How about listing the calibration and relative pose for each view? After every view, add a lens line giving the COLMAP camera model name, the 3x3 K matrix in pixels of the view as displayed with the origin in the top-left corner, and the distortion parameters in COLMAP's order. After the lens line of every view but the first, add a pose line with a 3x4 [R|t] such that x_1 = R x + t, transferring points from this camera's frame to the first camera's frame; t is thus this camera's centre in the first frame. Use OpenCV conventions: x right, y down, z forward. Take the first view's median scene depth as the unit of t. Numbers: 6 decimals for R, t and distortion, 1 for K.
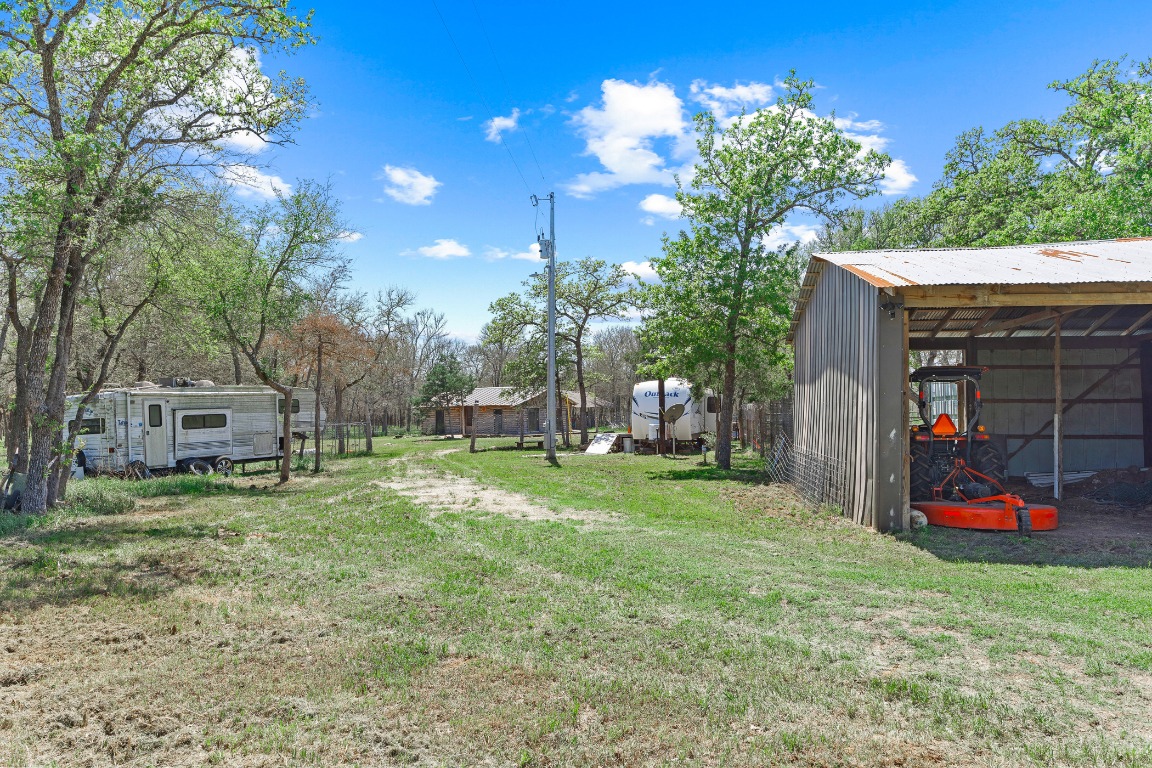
lens RADIAL K [[845.0, 0, 576.0], [0, 845.0, 384.0], [0, 0, 1]] dist [-0.001087, 0.000056]
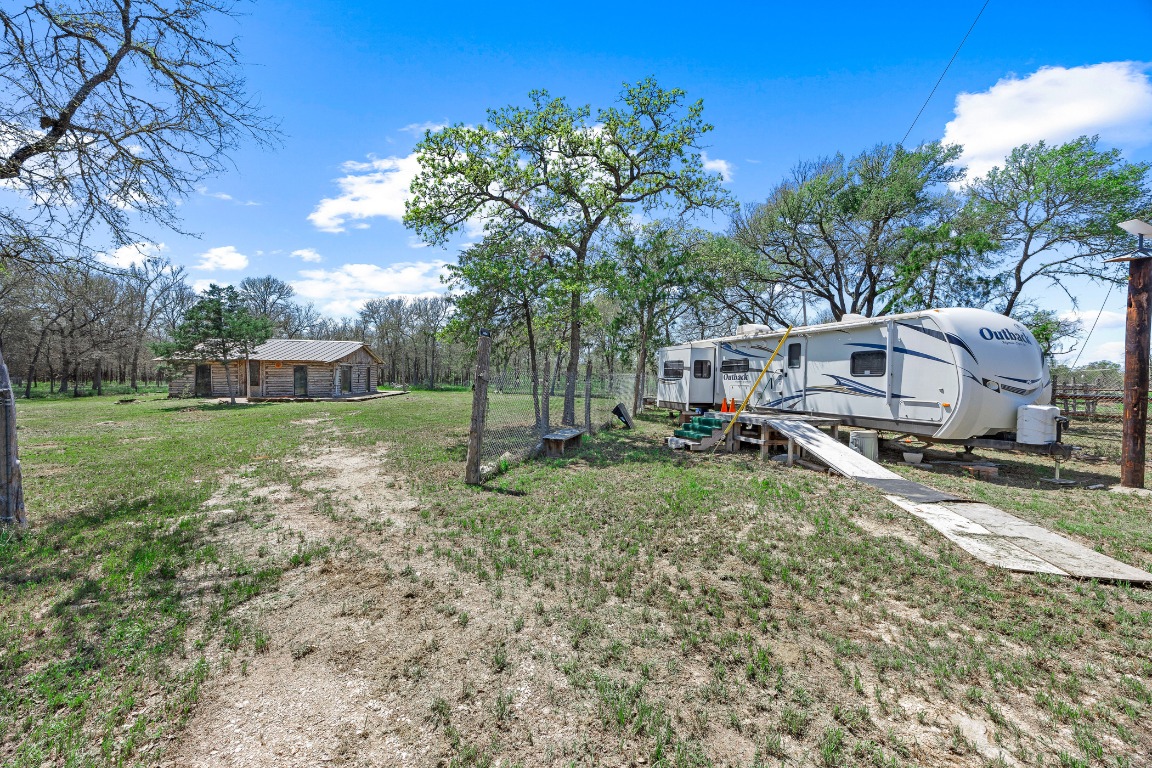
lens RADIAL K [[462.6, 0, 576.0], [0, 462.6, 384.0], [0, 0, 1]] dist [0.001030, 0.000099]
pose [[0.834622, 0.020433, 0.550444, -0.115400], [-0.046661, 0.998342, 0.033691, 0.020297], [-0.548843, -0.053803, 0.834192, 0.498863]]
